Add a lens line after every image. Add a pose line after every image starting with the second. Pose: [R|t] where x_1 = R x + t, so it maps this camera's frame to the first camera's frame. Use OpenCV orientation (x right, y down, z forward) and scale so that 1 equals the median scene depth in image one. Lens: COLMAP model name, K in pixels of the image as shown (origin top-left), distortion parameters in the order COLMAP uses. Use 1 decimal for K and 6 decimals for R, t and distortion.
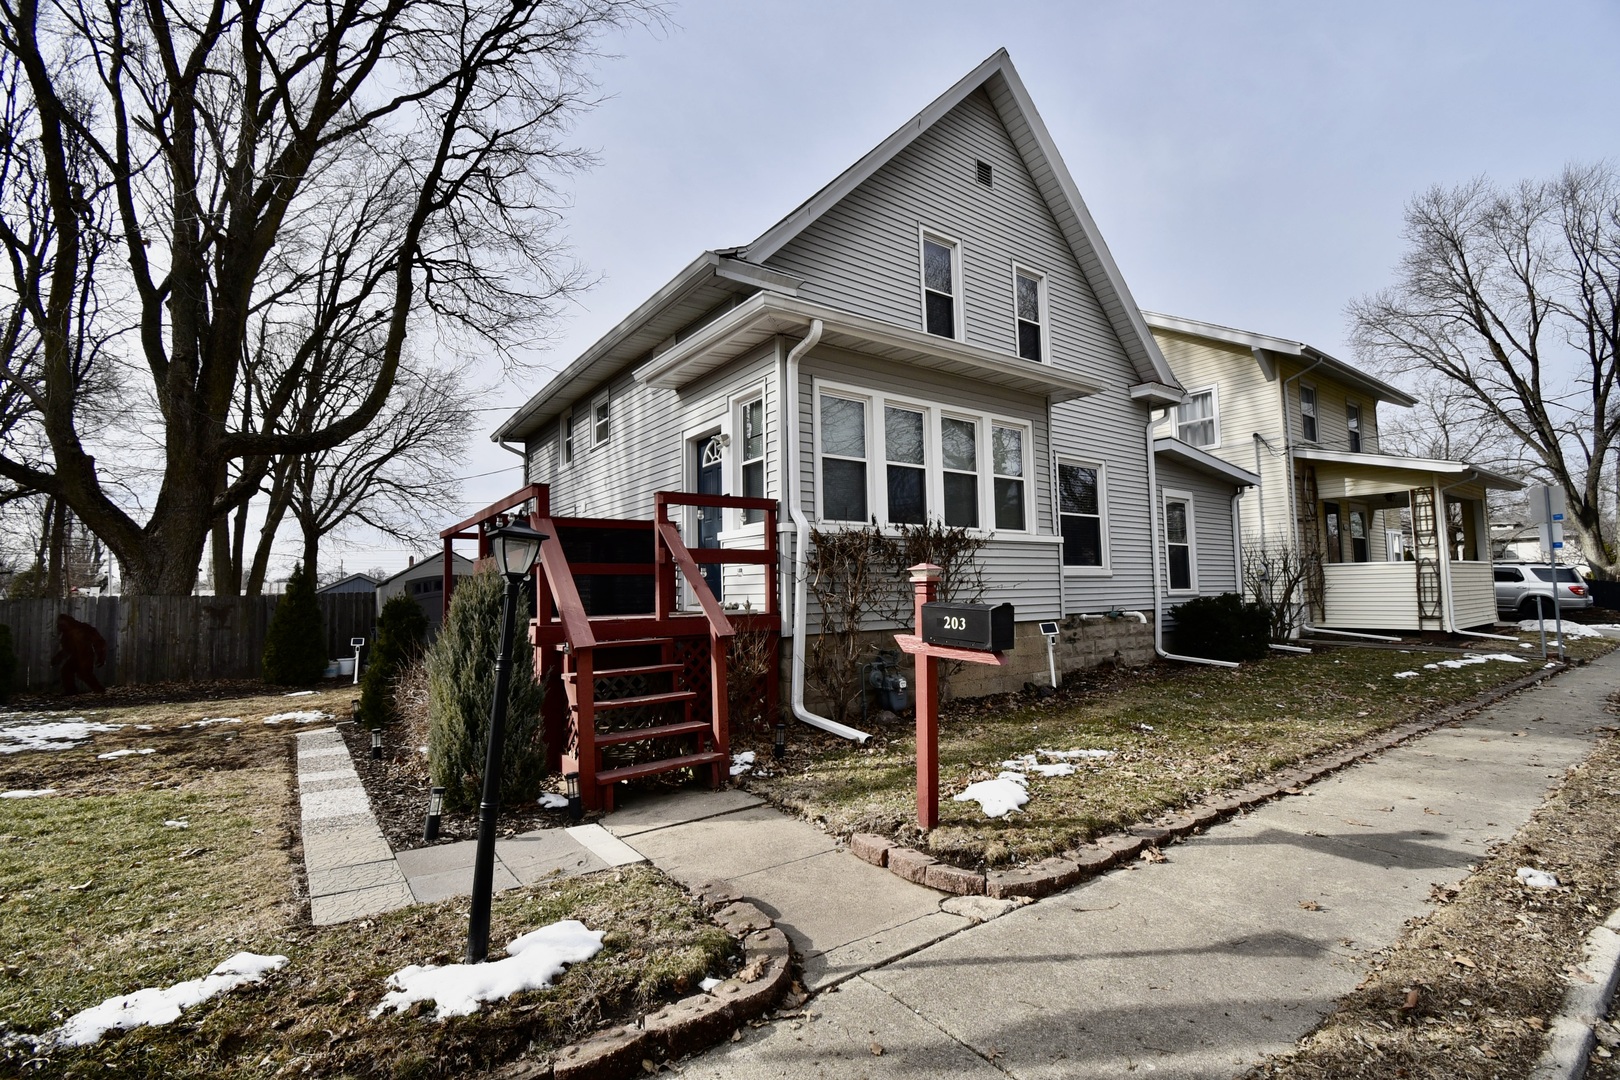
lens RADIAL K [[717.1, 0, 810.0], [0, 717.1, 540.0], [0, 0, 1]] dist [-0.001602, -0.000278]
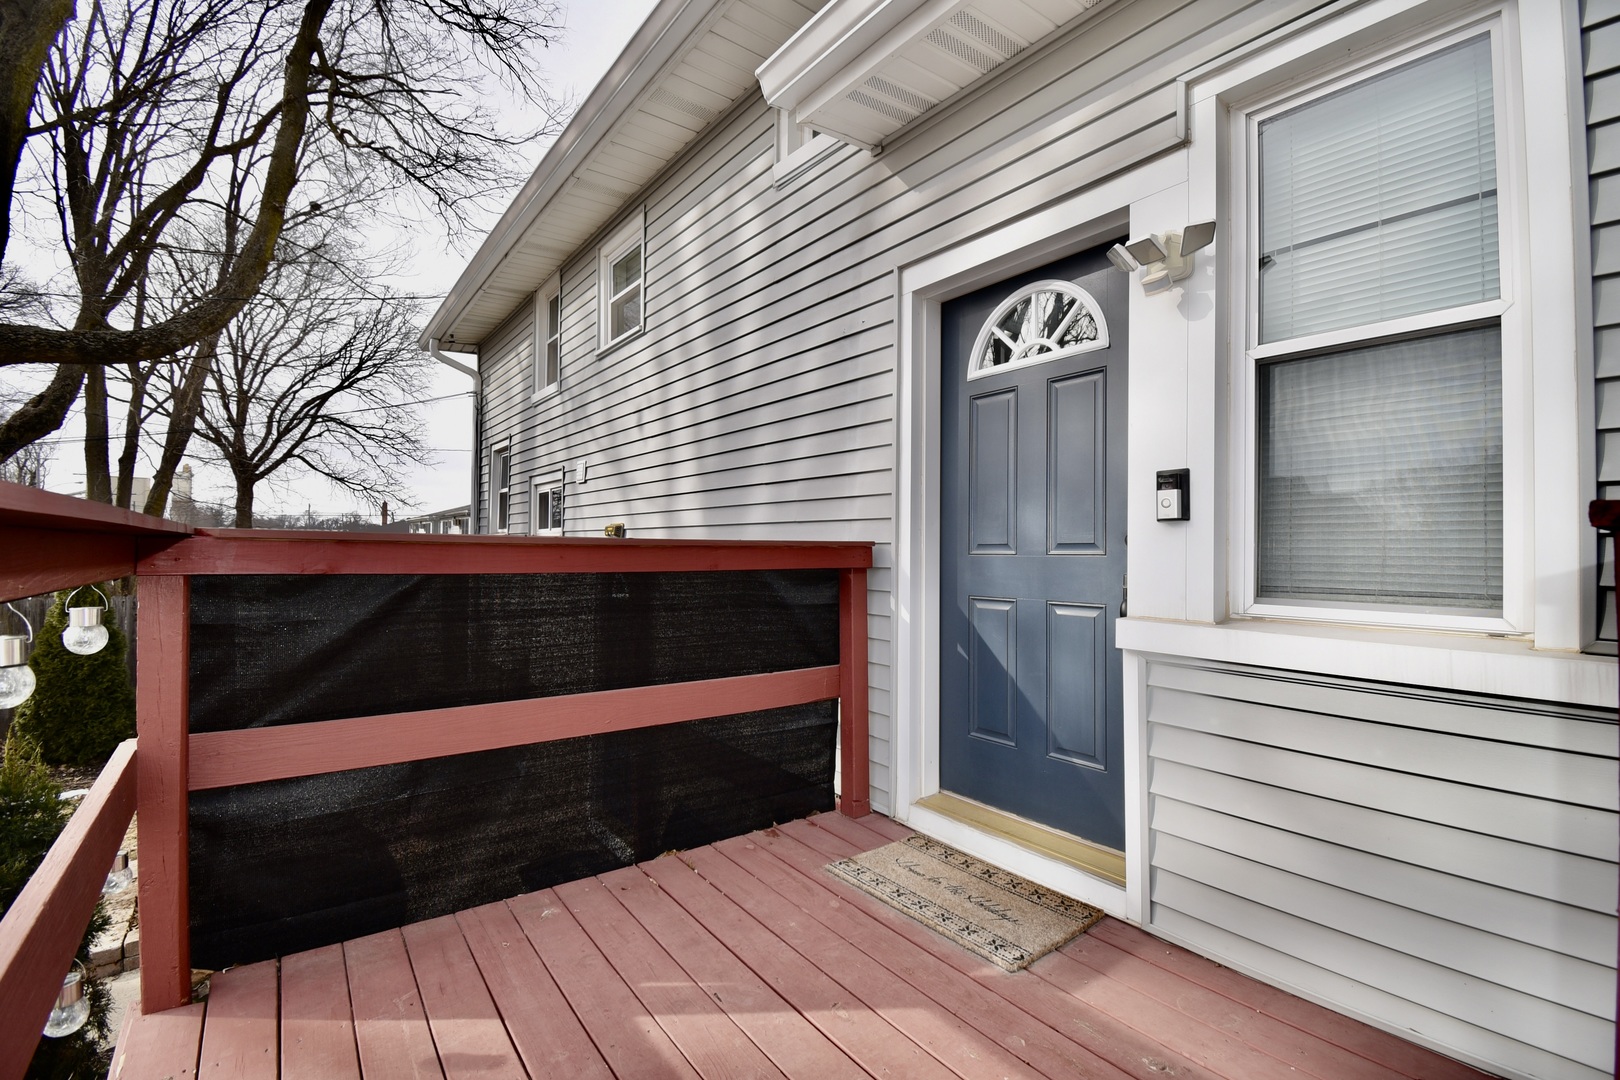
lens RADIAL K [[719.4, 0, 781.2], [0, 719.4, 539.5], [0, 0, 1]] dist [0.000153, -0.000052]
pose [[0.999382, 0.033976, -0.008997, -0.118045], [-0.033370, 0.997609, 0.060522, -0.023529], [0.011032, -0.060184, 0.998126, 0.345694]]
